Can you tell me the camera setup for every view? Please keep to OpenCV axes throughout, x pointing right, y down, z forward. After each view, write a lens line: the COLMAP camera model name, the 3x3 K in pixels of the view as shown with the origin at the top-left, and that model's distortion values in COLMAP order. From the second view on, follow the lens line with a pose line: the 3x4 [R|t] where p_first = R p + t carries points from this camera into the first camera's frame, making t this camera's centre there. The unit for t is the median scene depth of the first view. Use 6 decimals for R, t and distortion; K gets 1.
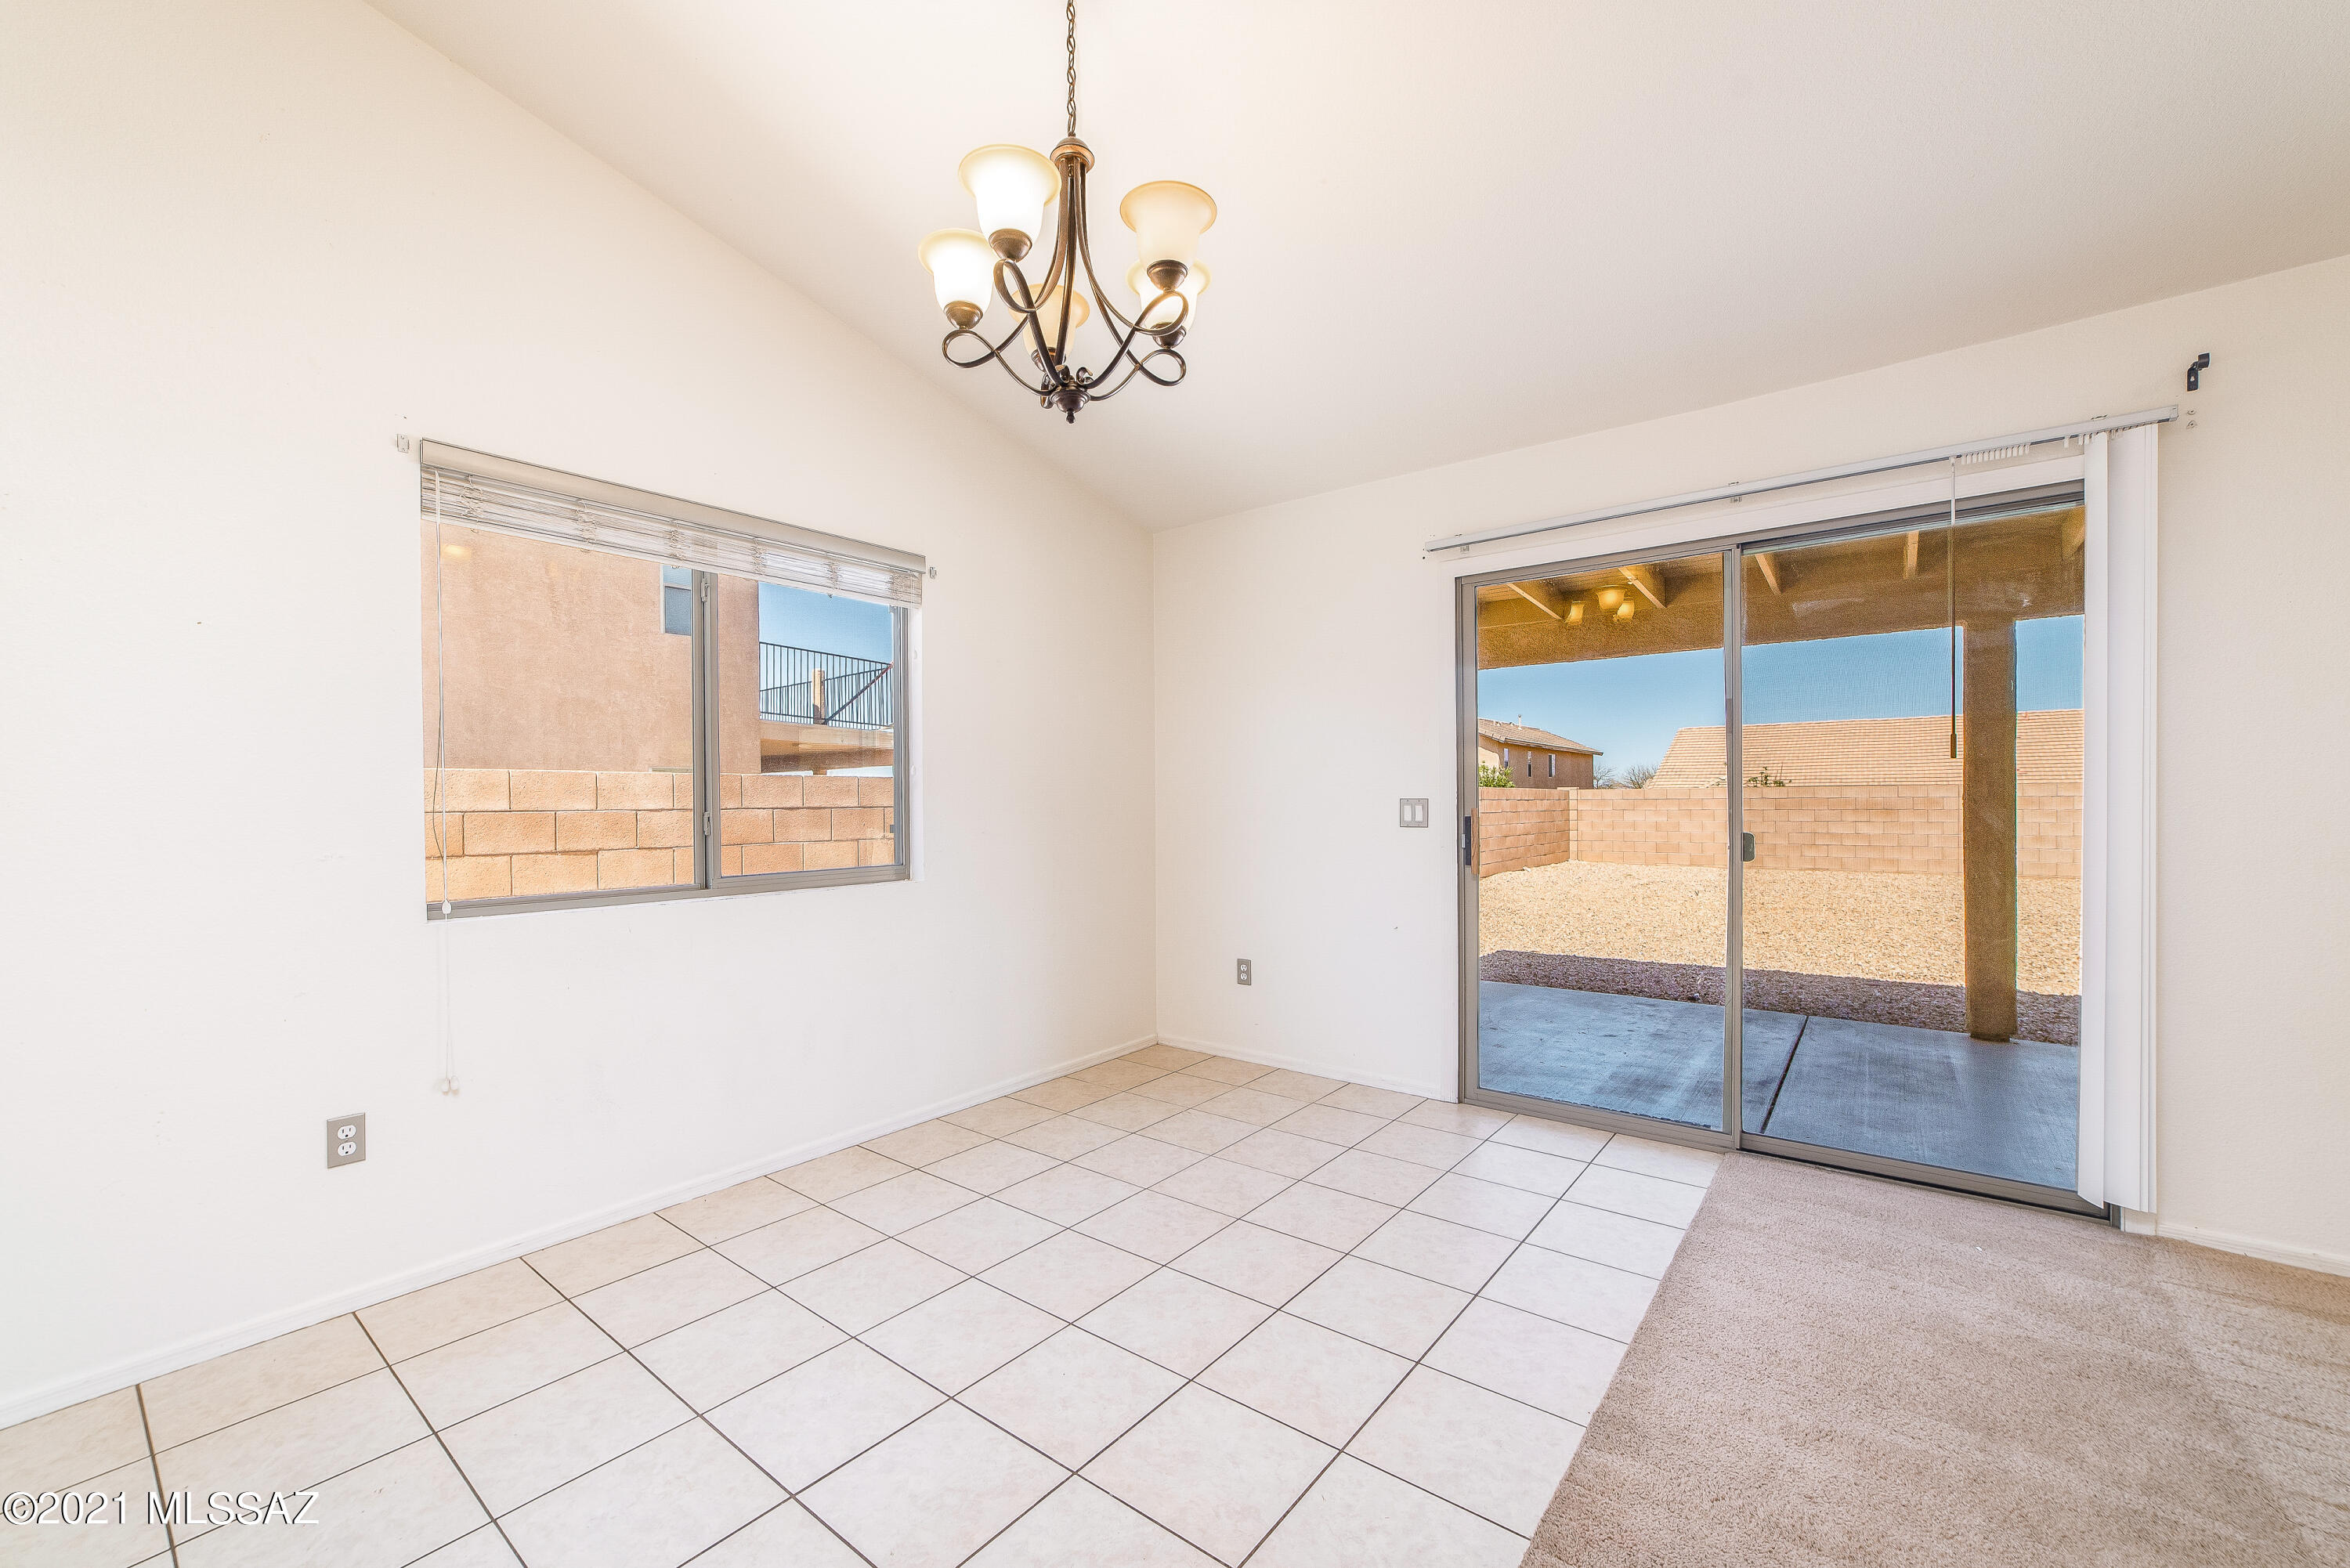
lens RADIAL K [[932.8, 0, 1159.1], [0, 932.8, 809.7], [0, 0, 1]] dist [-0.027185, 0.010334]
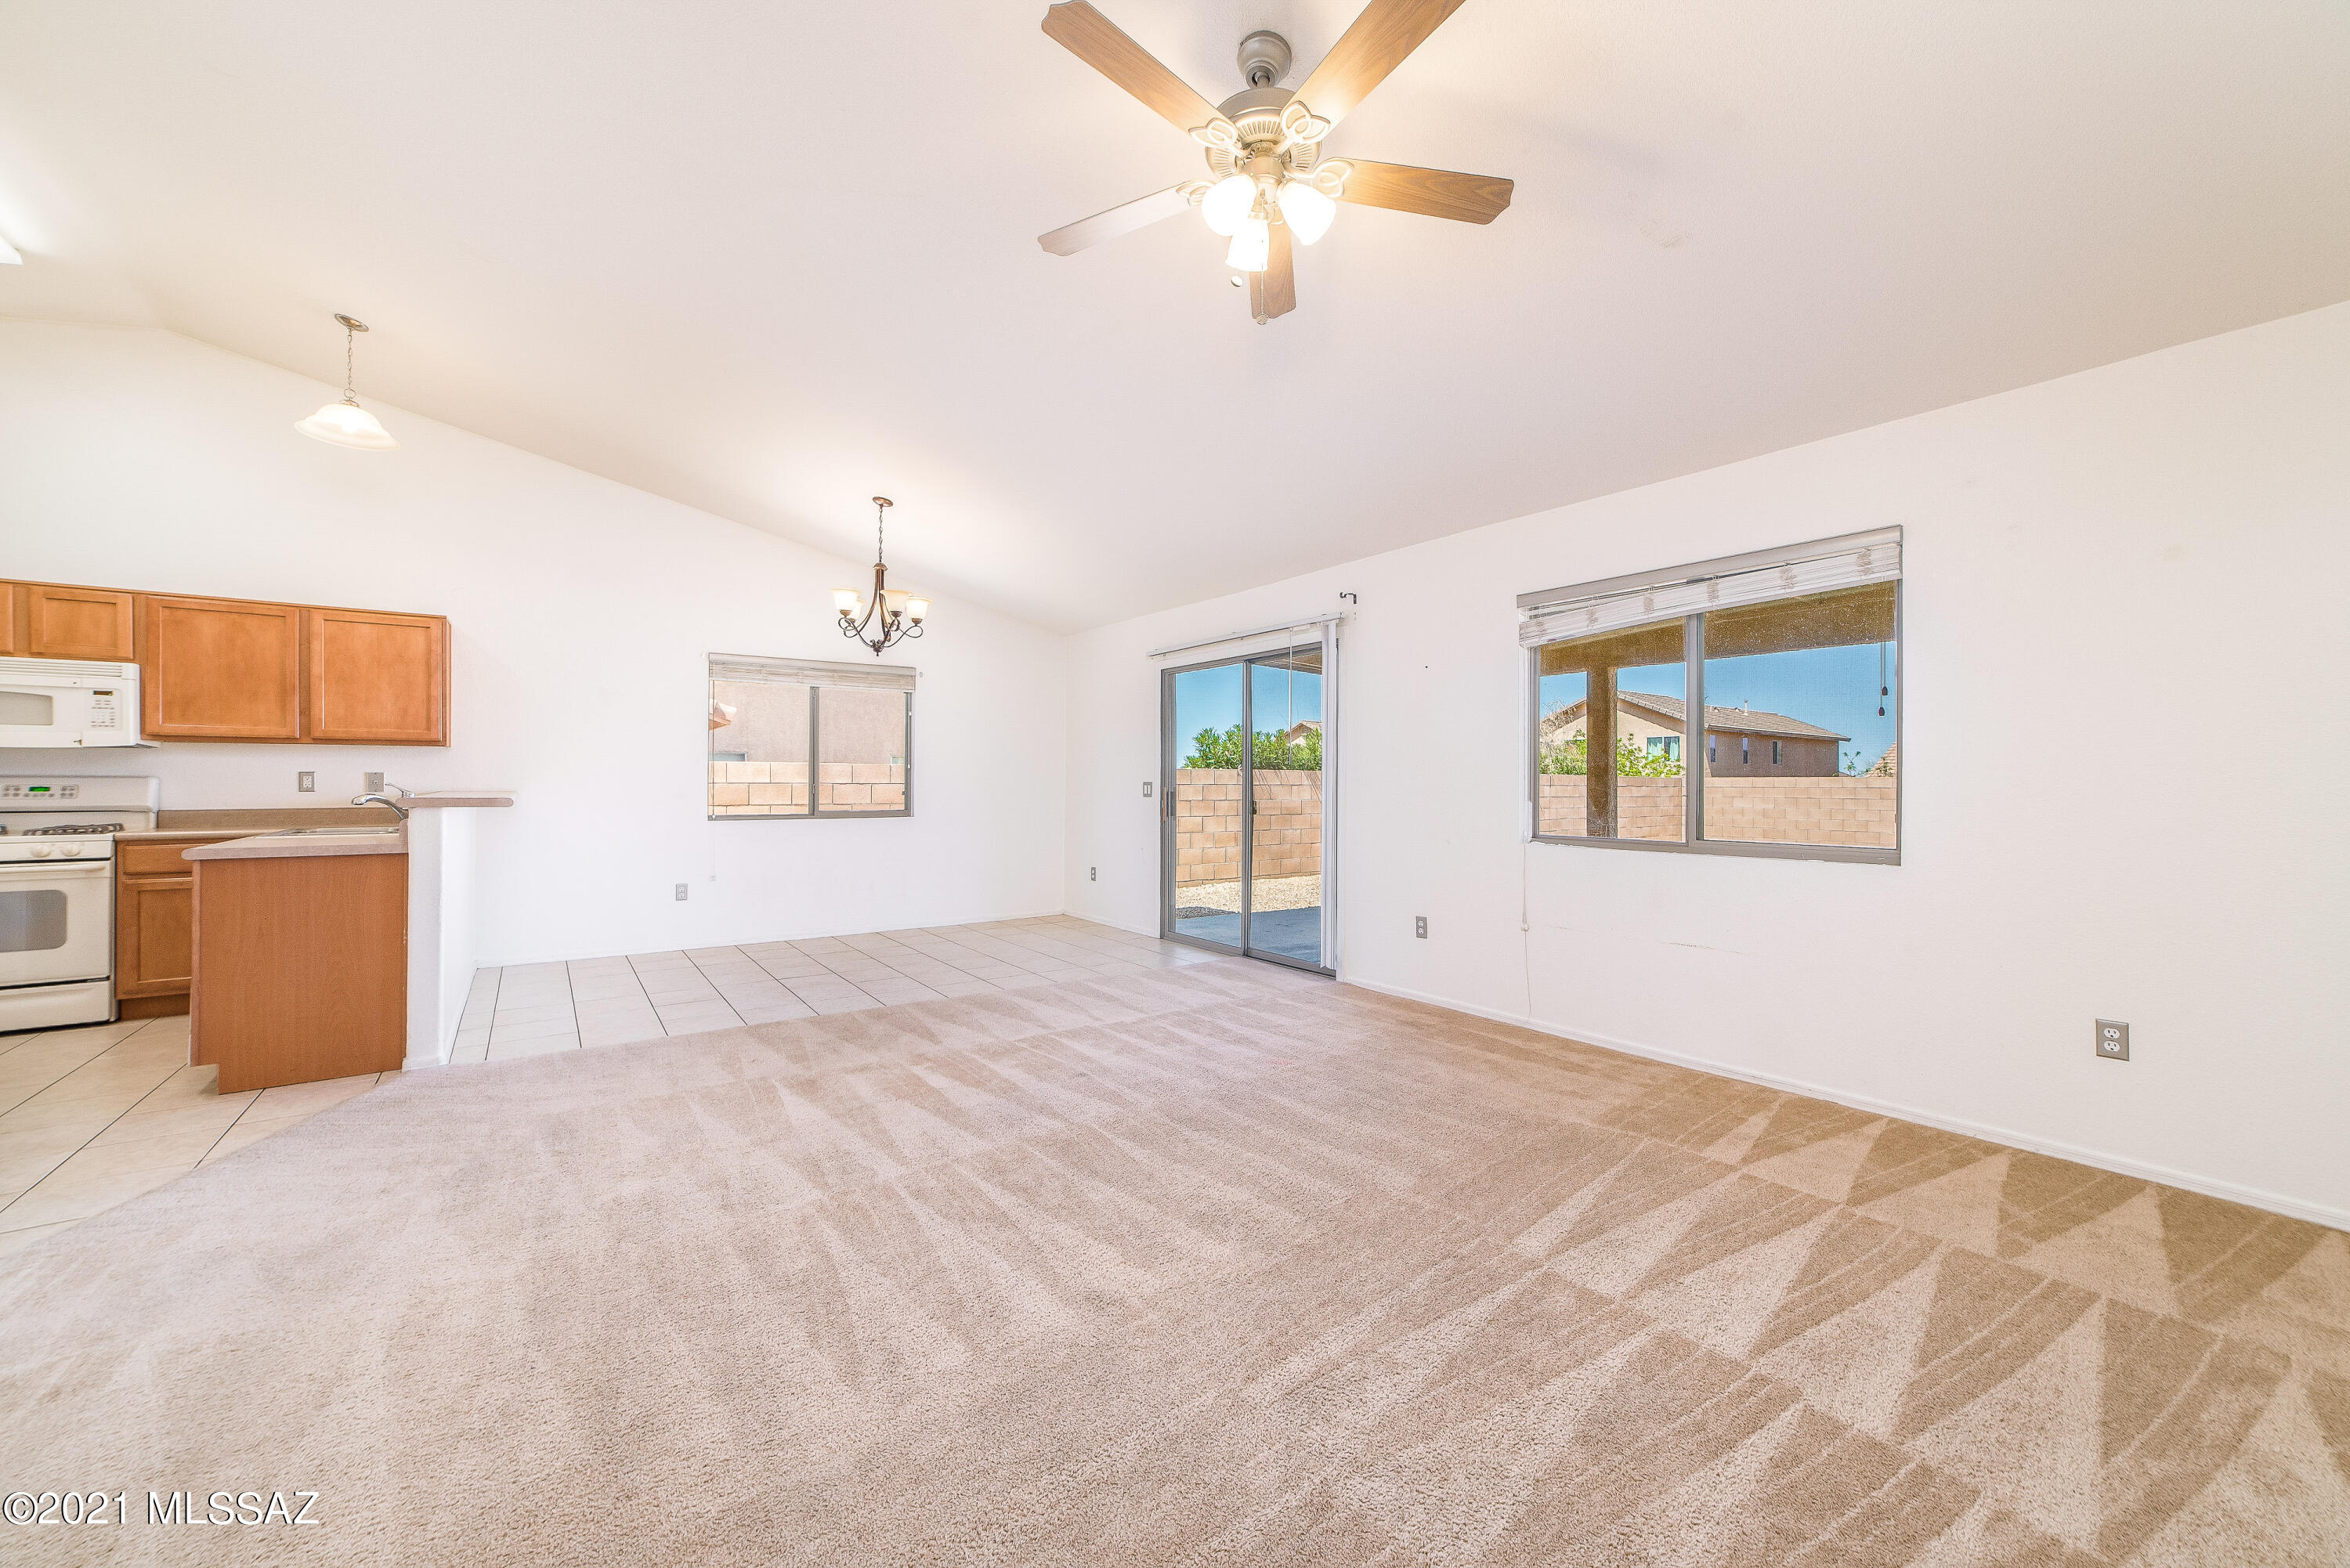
lens RADIAL K [[914.1, 0, 1175.1], [0, 914.1, 778.5], [0, 0, 1]] dist [-0.022846, 0.009599]
pose [[0.961506, 0.009702, -0.274612, 0.883111], [-0.013727, 0.999825, -0.012737, 0.003403], [0.274440, 0.016016, 0.961471, -0.847329]]
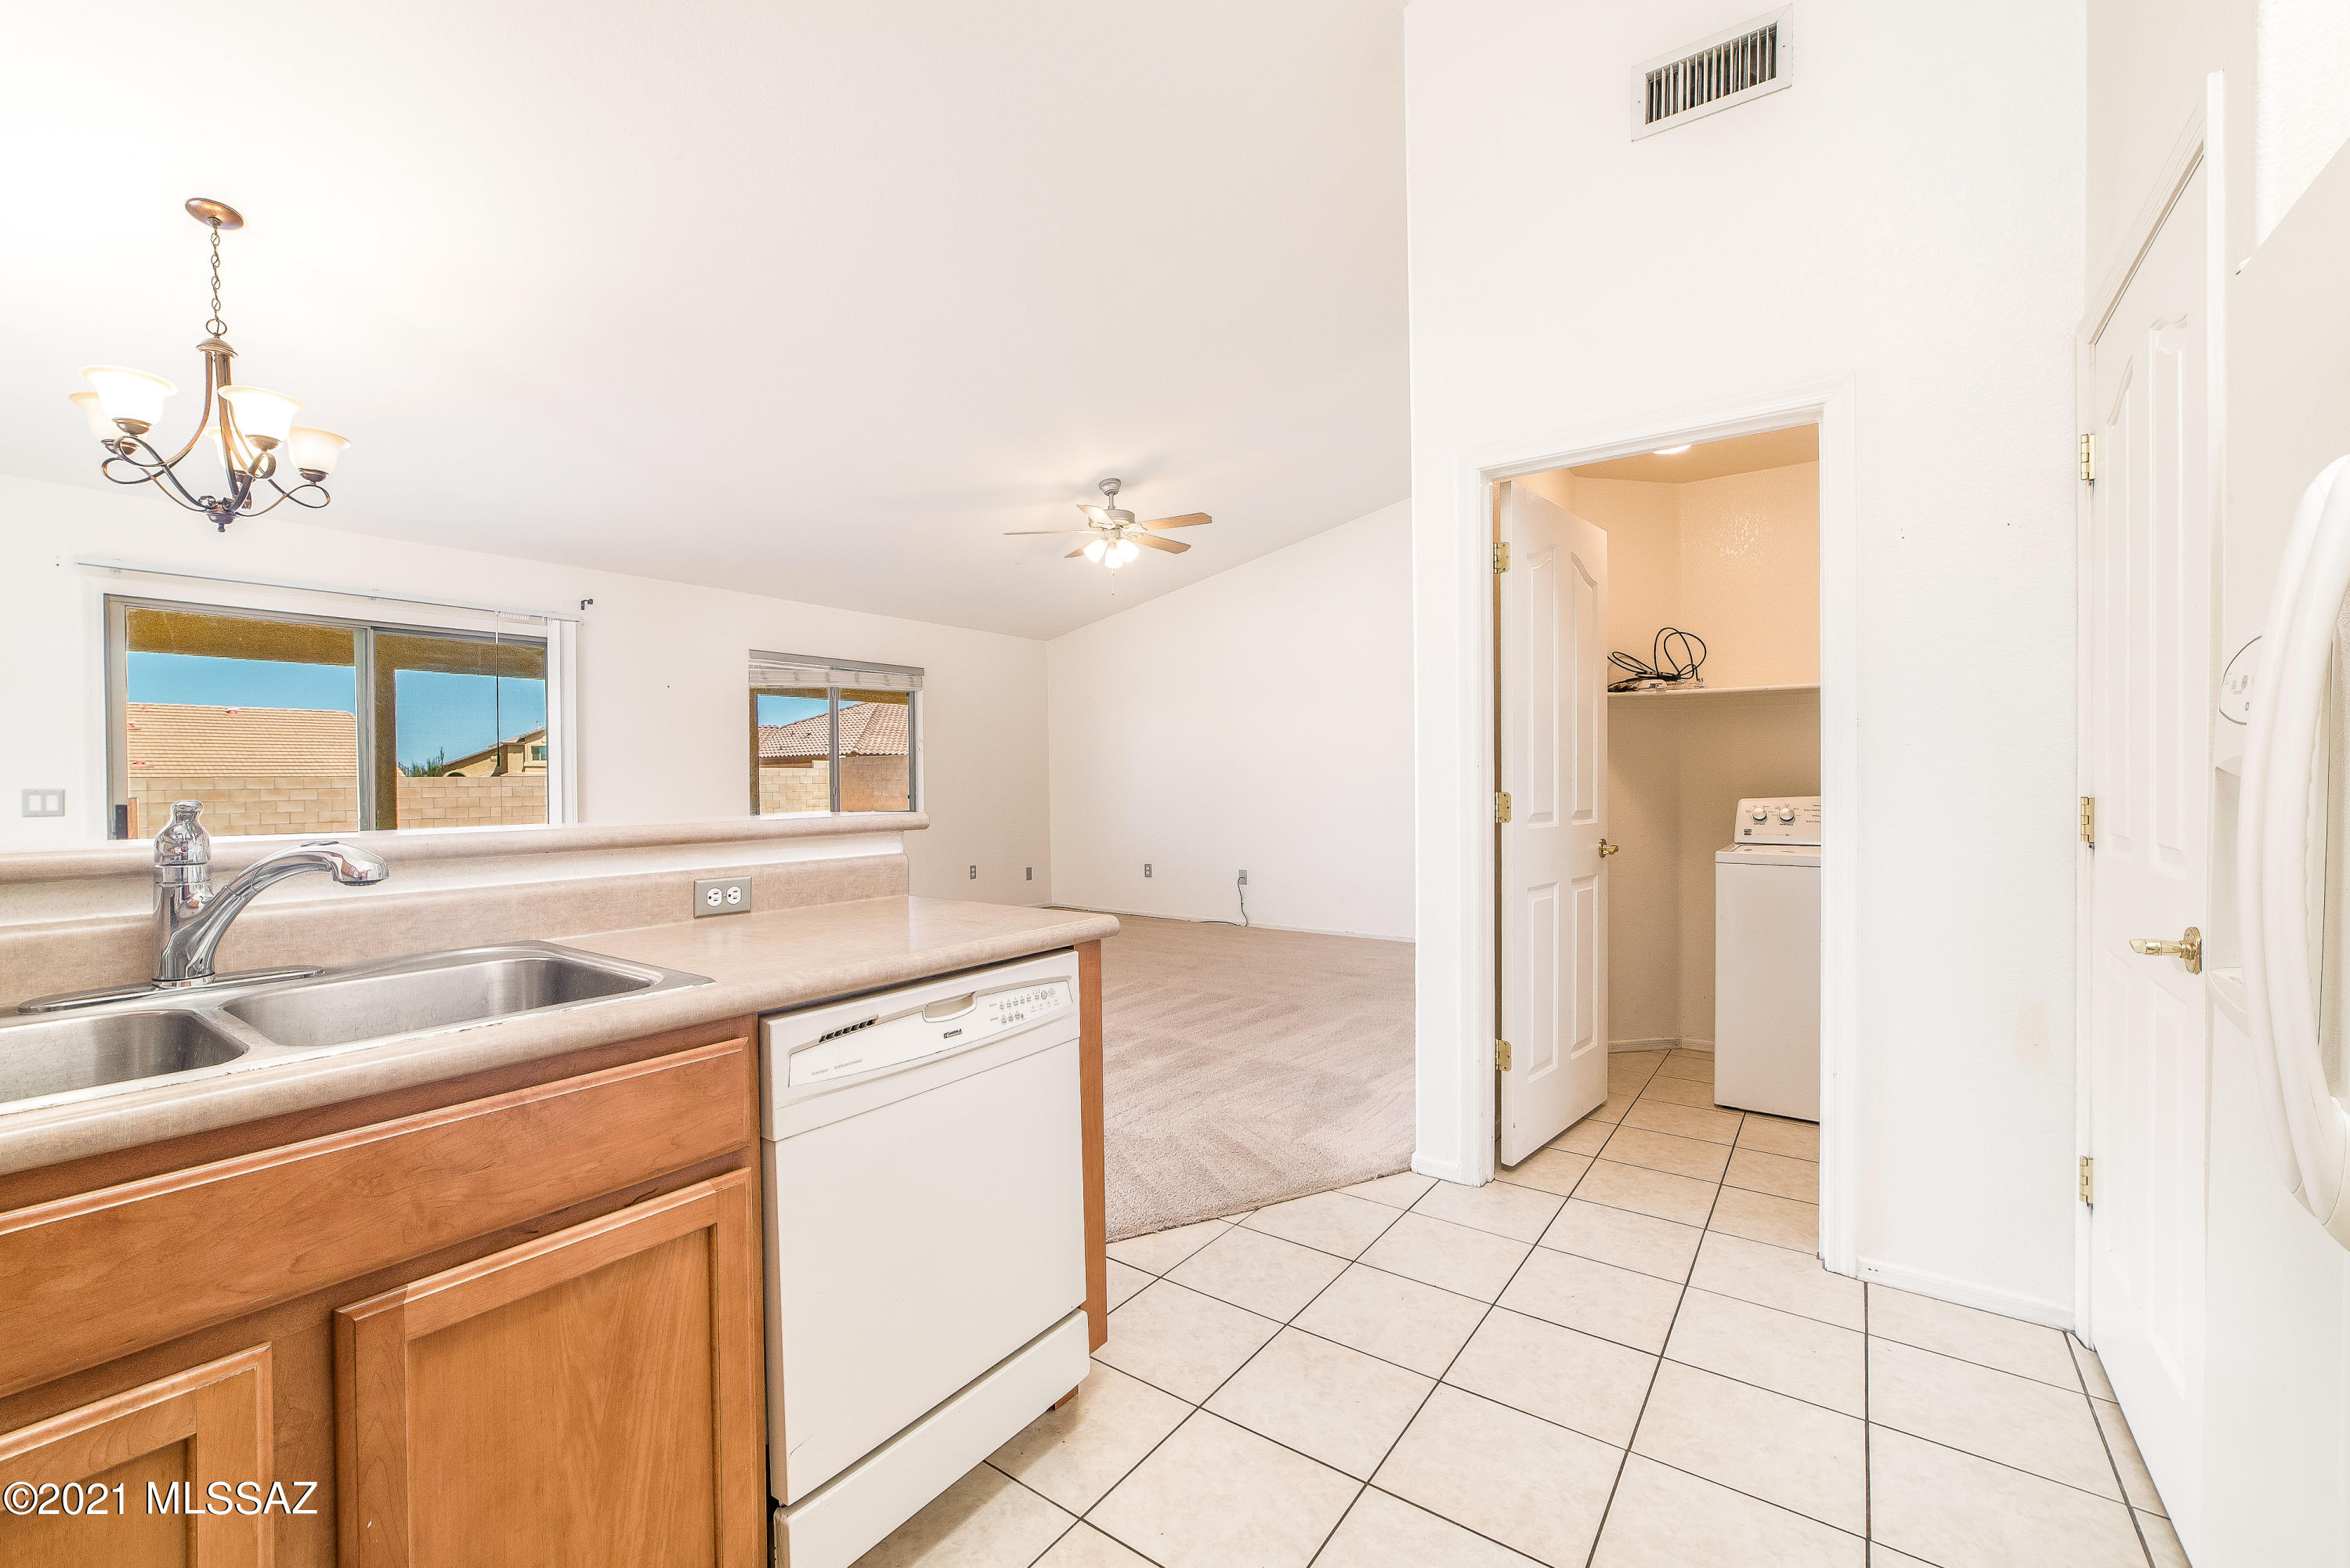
lens RADIAL K [[948.4, 0, 1178.3], [0, 948.4, 787.4], [0, 0, 1]] dist [-0.008744, 0.000068]
pose [[-0.061287, -0.000319, 0.998120, -0.892448], [0.019108, 0.999816, 0.001493, 0.009217], [-0.997937, 0.019163, -0.061270, -0.223809]]
